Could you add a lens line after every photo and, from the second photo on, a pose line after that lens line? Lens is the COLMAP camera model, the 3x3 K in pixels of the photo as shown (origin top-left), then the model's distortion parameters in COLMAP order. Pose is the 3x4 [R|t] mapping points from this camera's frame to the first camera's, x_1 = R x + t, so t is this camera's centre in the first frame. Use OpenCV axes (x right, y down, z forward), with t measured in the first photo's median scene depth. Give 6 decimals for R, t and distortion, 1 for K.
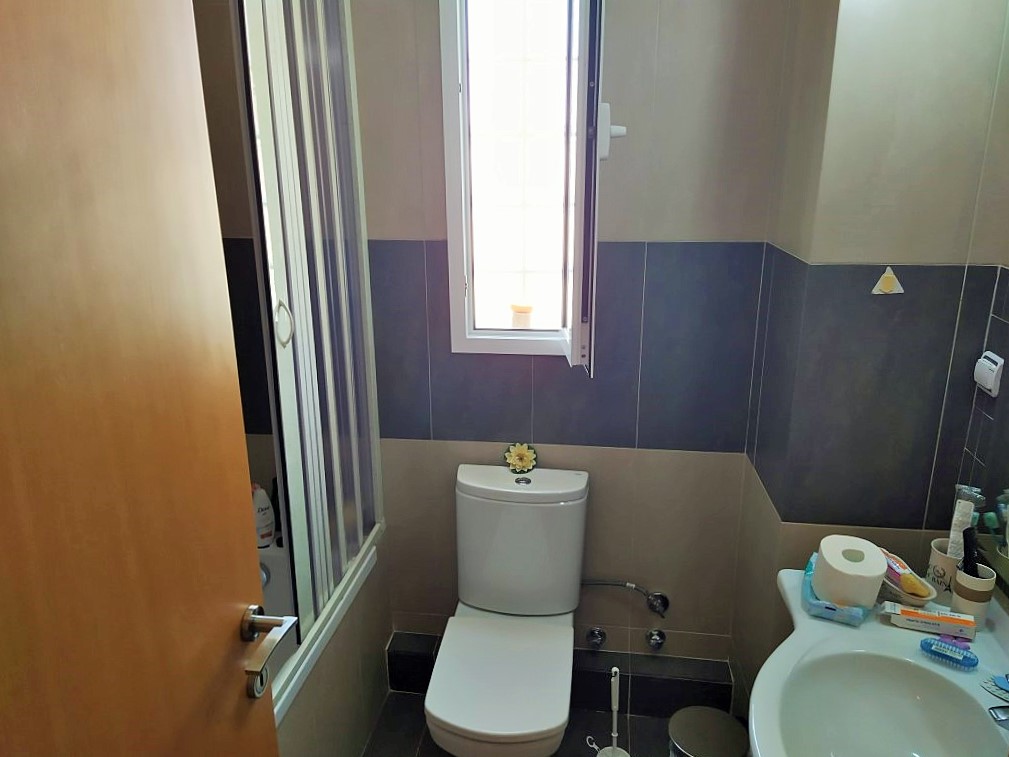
lens RADIAL K [[753.8, 0, 504.3], [0, 753.8, 379.6], [0, 0, 1]] dist [0.044792, -0.024311]
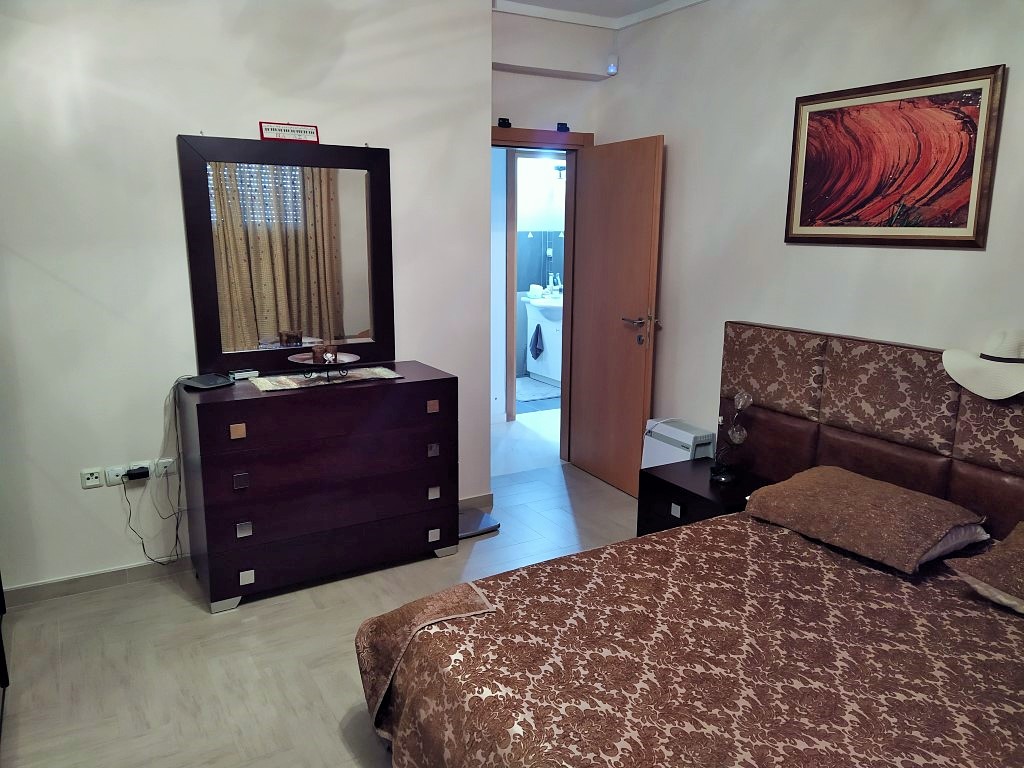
lens RADIAL K [[765.1, 0, 512.2], [0, 765.1, 383.3], [0, 0, 1]] dist [0.044792, -0.024311]
pose [[0.788988, -0.122063, 0.602161, -2.593066], [0.167480, 0.985680, -0.019638, 0.863910], [-0.591141, 0.116345, 0.798133, -2.660019]]
